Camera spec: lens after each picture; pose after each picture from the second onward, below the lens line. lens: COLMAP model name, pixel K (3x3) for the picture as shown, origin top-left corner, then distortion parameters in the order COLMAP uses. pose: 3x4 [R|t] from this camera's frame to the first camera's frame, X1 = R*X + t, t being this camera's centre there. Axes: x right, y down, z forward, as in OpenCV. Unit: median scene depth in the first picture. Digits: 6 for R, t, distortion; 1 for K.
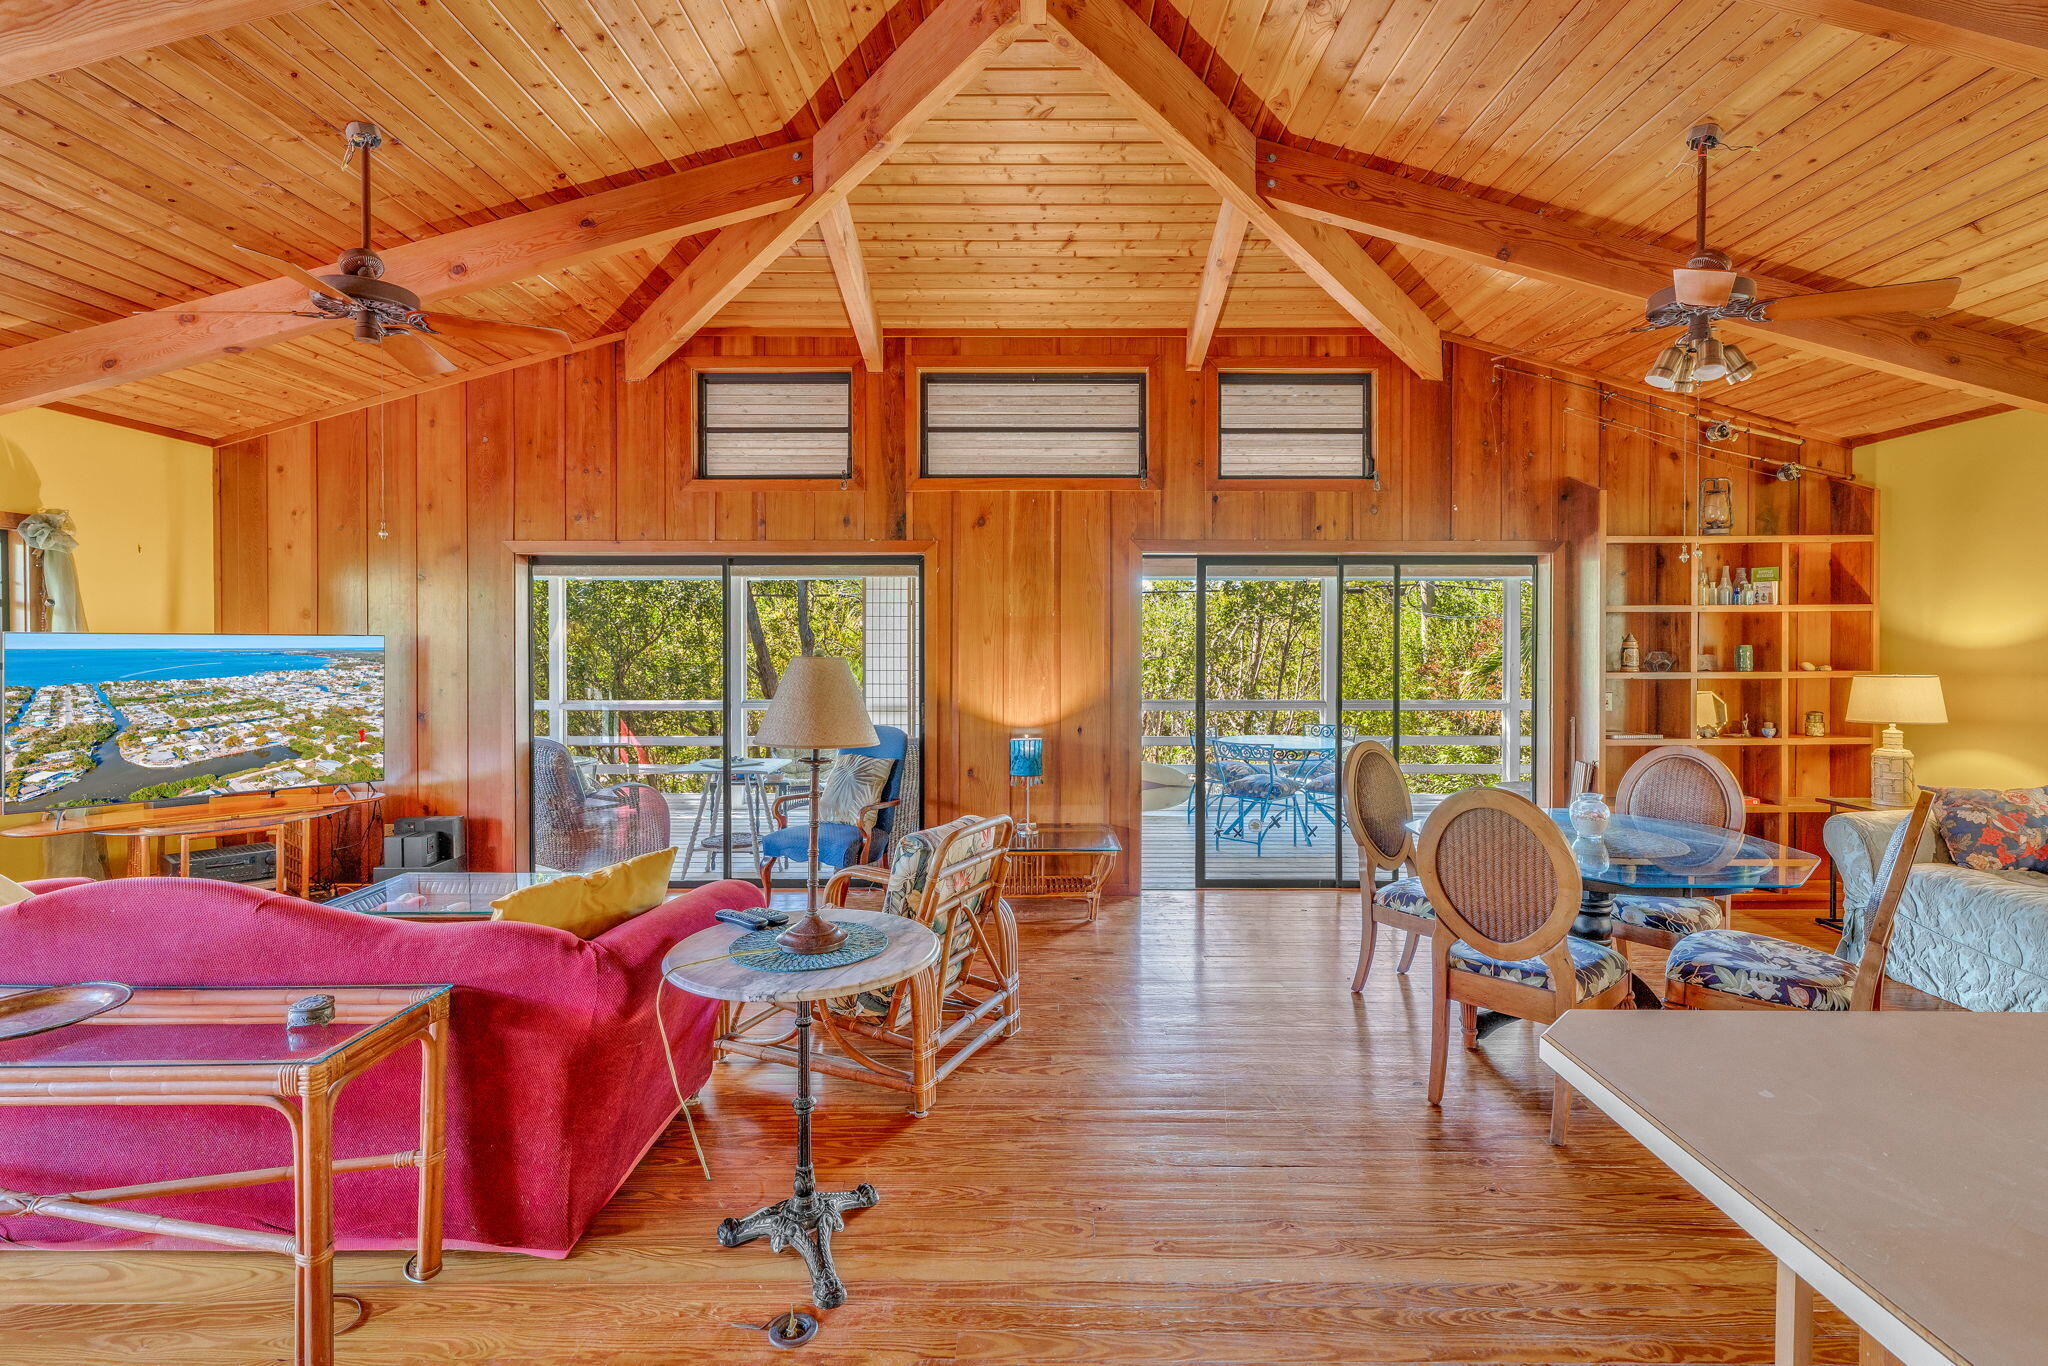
lens RADIAL K [[1177.9, 0, 1021.6], [0, 1177.9, 654.5], [0, 0, 1]] dist [0.006168, 0.004055]
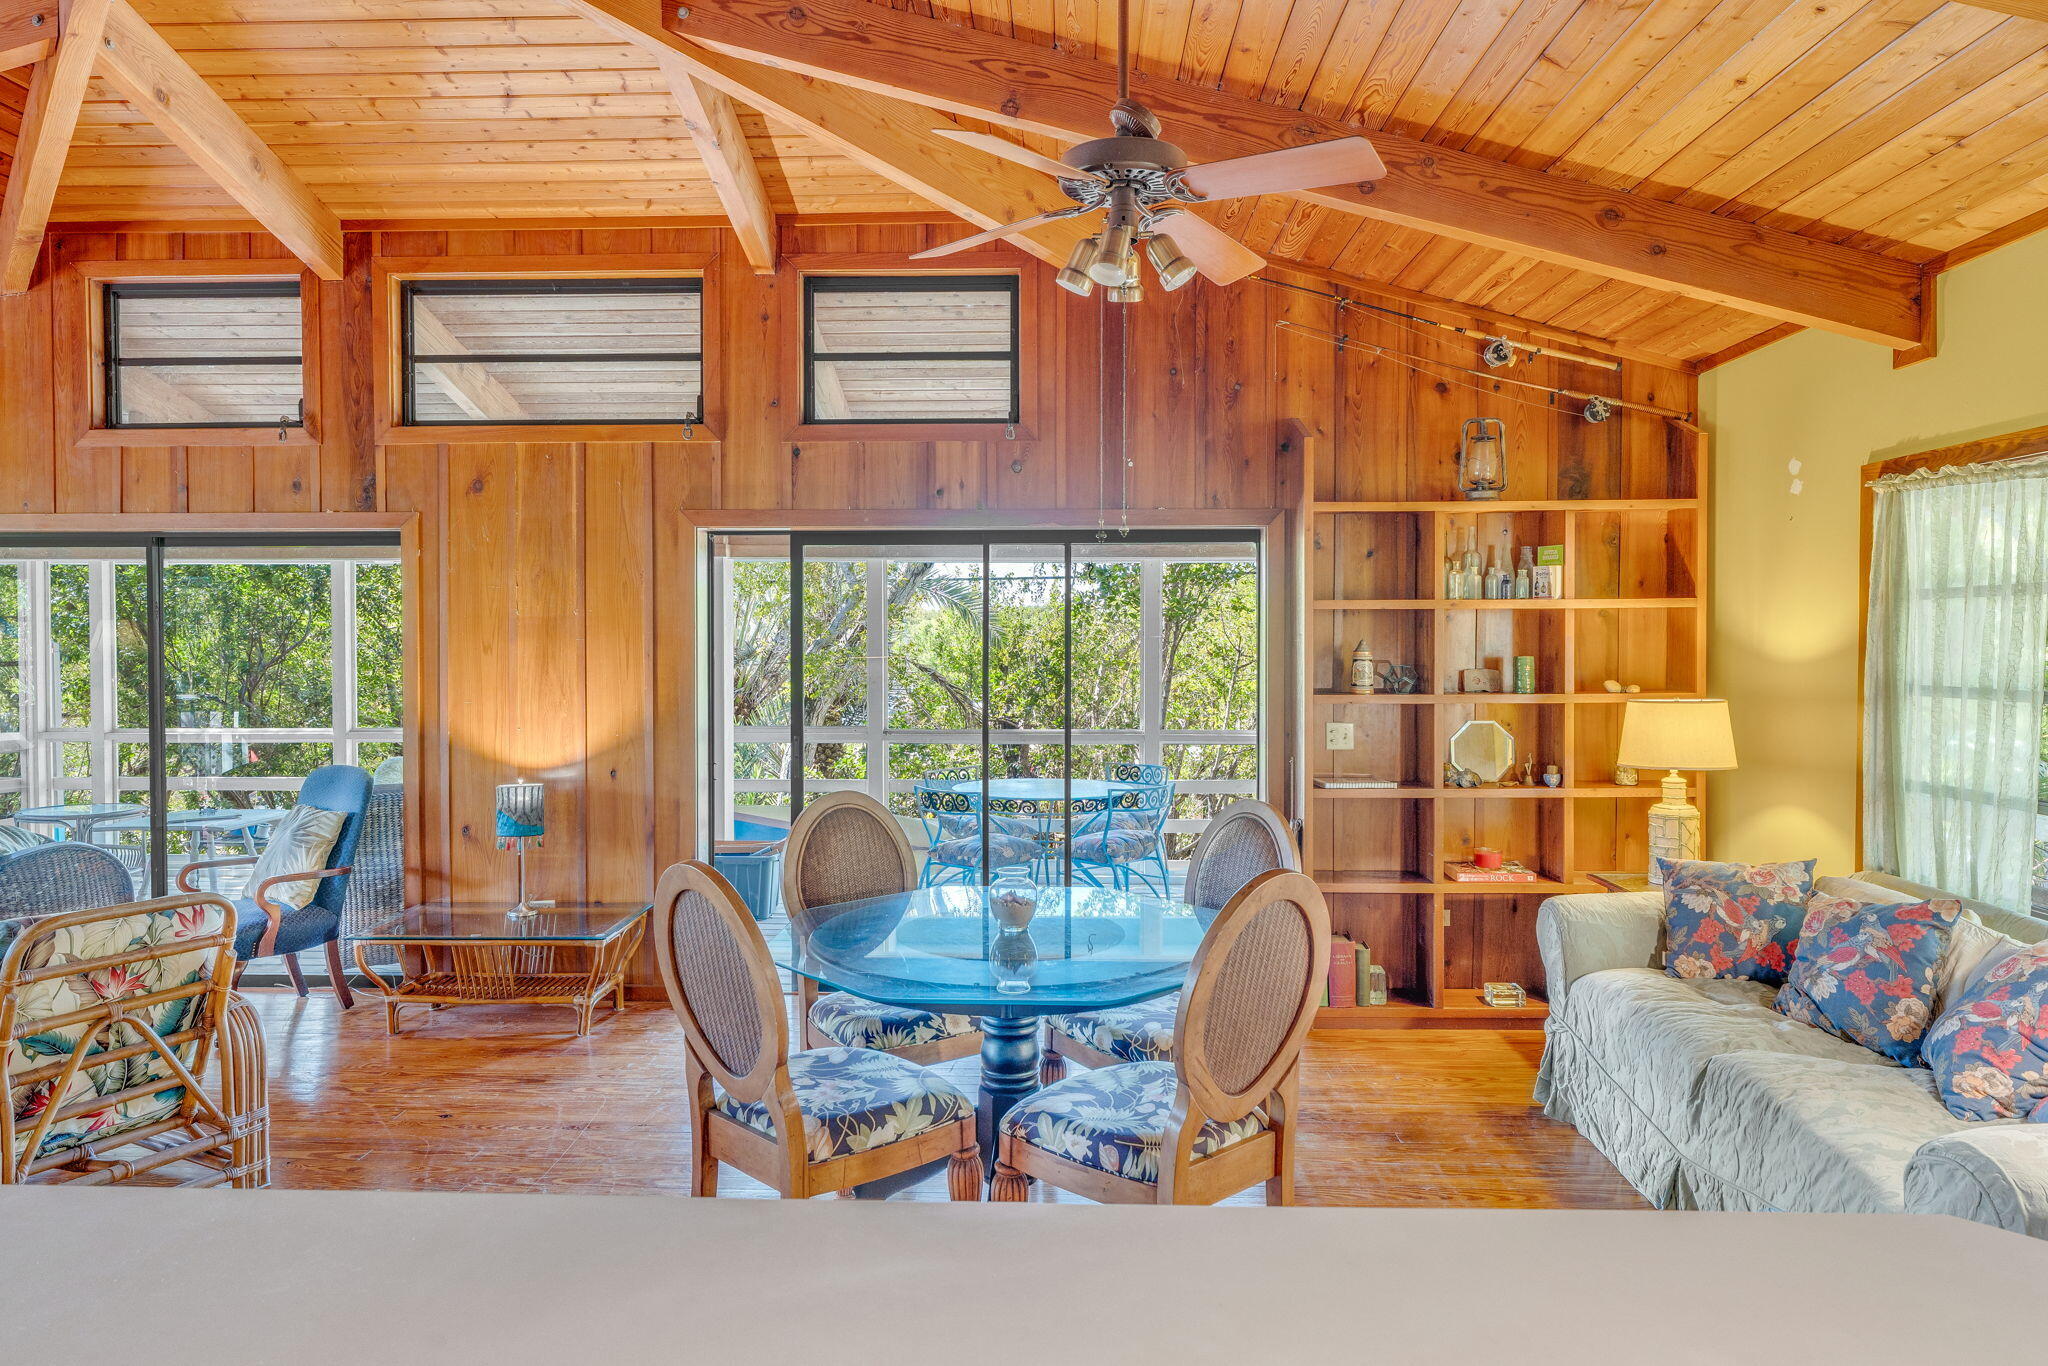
lens RADIAL K [[1622.8, 0, 1088.0], [0, 1622.8, 674.0], [0, 0, 1]] dist [0.034318, -0.050741]
pose [[0.998614, 0.000866, -0.052622, 0.394583], [-0.000471, 0.999972, 0.007526, -0.004247], [0.052627, -0.007491, 0.998586, 0.016557]]
